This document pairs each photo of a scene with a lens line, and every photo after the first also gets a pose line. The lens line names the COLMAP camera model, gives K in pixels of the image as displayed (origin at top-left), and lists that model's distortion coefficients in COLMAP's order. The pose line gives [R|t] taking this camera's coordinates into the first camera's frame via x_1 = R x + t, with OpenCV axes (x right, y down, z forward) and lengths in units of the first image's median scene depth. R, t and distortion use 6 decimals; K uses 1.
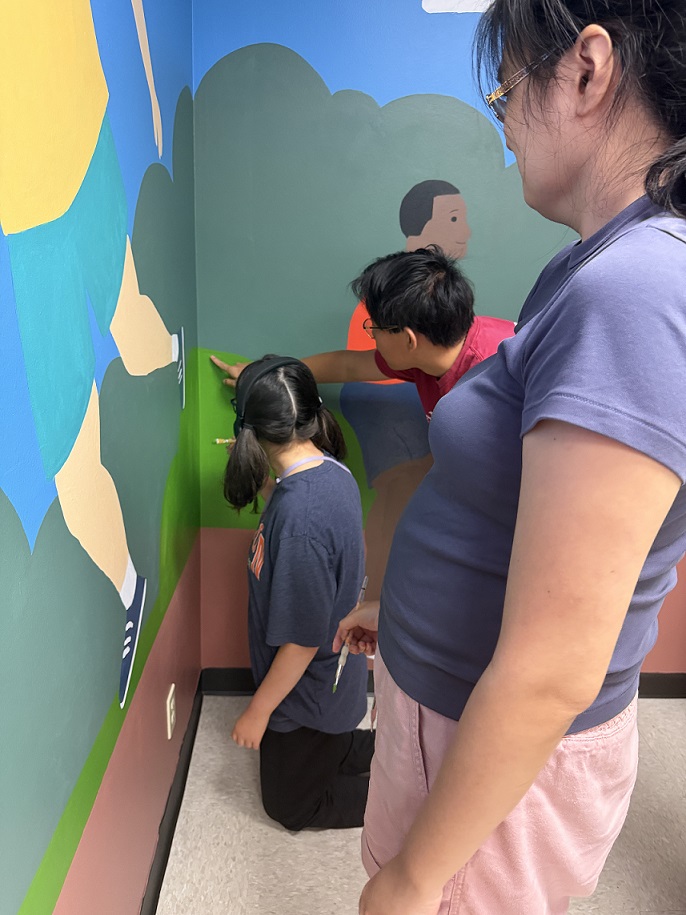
lens RADIAL K [[641.7, 0, 344.4], [0, 641.7, 456.1], [0, 0, 1]] dist [-0.006140, -0.001983]
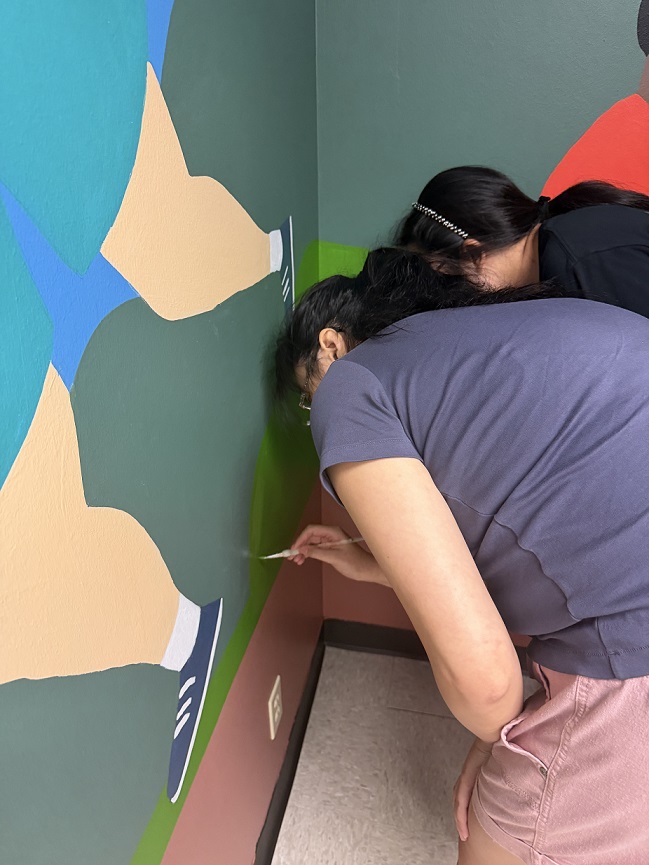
lens RADIAL K [[604.3, 0, 323.8], [0, 604.3, 435.0], [0, 0, 1]] dist [-0.008522, -0.002388]
pose [[0.962594, 0.063502, -0.263400, -0.027993], [-0.013317, 0.982060, 0.188097, -0.090365], [0.270619, -0.177554, 0.946171, 0.338092]]
